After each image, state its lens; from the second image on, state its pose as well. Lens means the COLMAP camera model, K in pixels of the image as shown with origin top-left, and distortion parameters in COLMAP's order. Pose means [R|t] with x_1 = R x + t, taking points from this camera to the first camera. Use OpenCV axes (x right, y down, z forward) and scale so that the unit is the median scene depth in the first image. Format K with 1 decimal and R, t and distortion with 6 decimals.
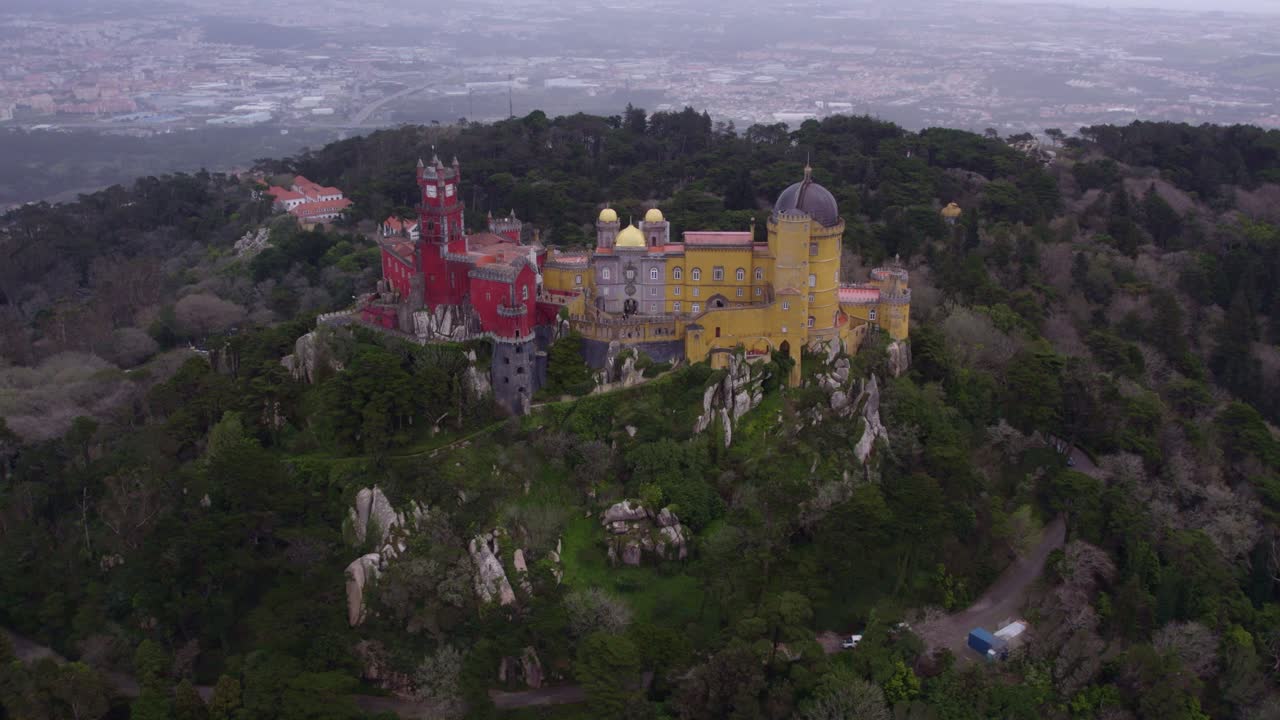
lens RADIAL K [[1161.4, 0, 643.4], [0, 1161.4, 366.4], [0, 0, 1]] dist [-0.048960, 0.000000]
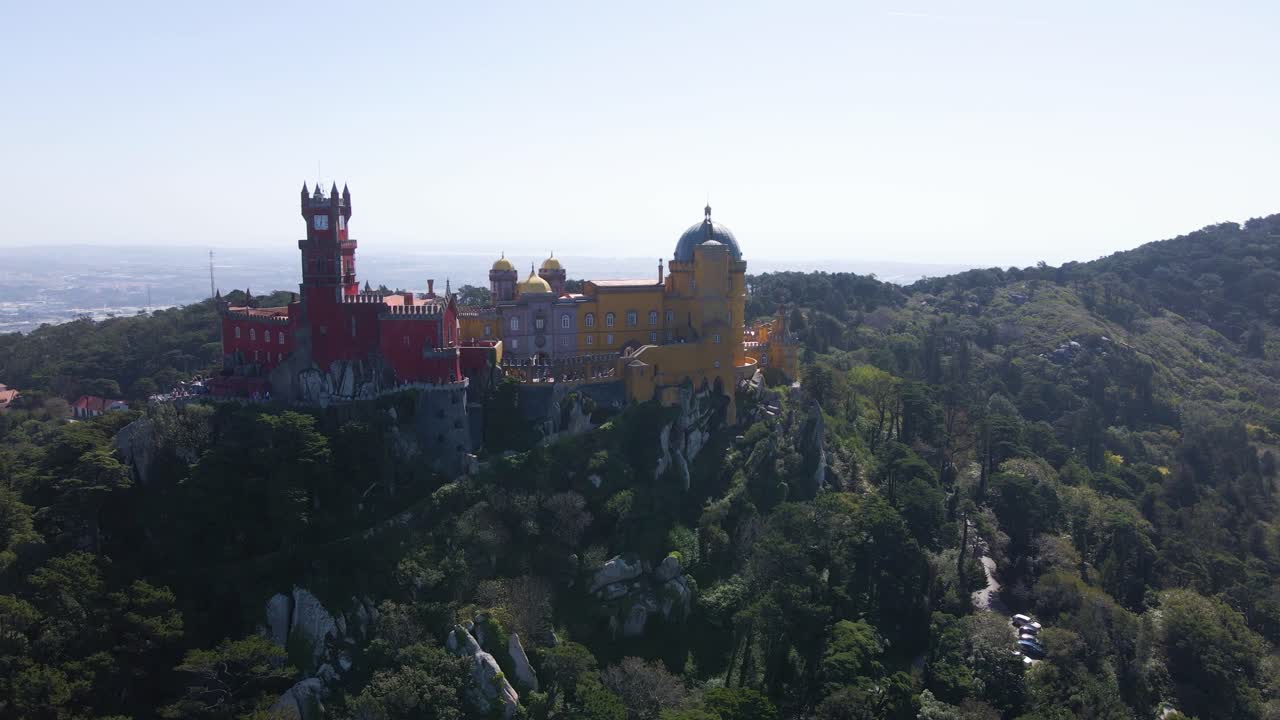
lens RADIAL K [[936.3, 0, 641.7], [0, 936.3, 355.3], [0, 0, 1]] dist [-0.007445, 0.002354]
pose [[0.920579, -0.058255, 0.386187, -0.232306], [0.134758, 0.975466, -0.174087, 0.086628], [-0.366571, 0.212302, 0.905844, 0.327451]]
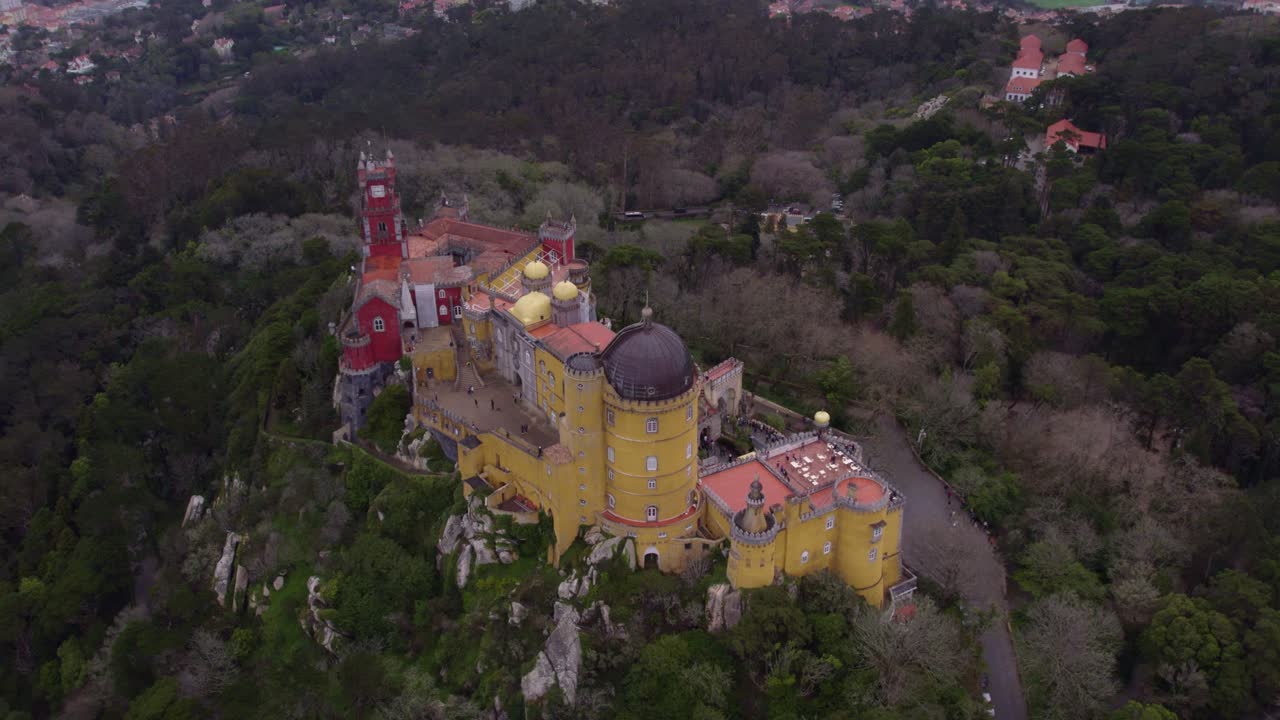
lens RADIAL K [[1161.4, 0, 648.4], [0, 1161.4, 367.4], [0, 0, 1]] dist [-0.048960, 0.000000]
pose [[0.597522, 0.406232, -0.691334, 0.658145], [-0.265987, 0.913770, 0.307044, -0.363231], [0.756451, 0.000420, 0.654050, 0.549662]]
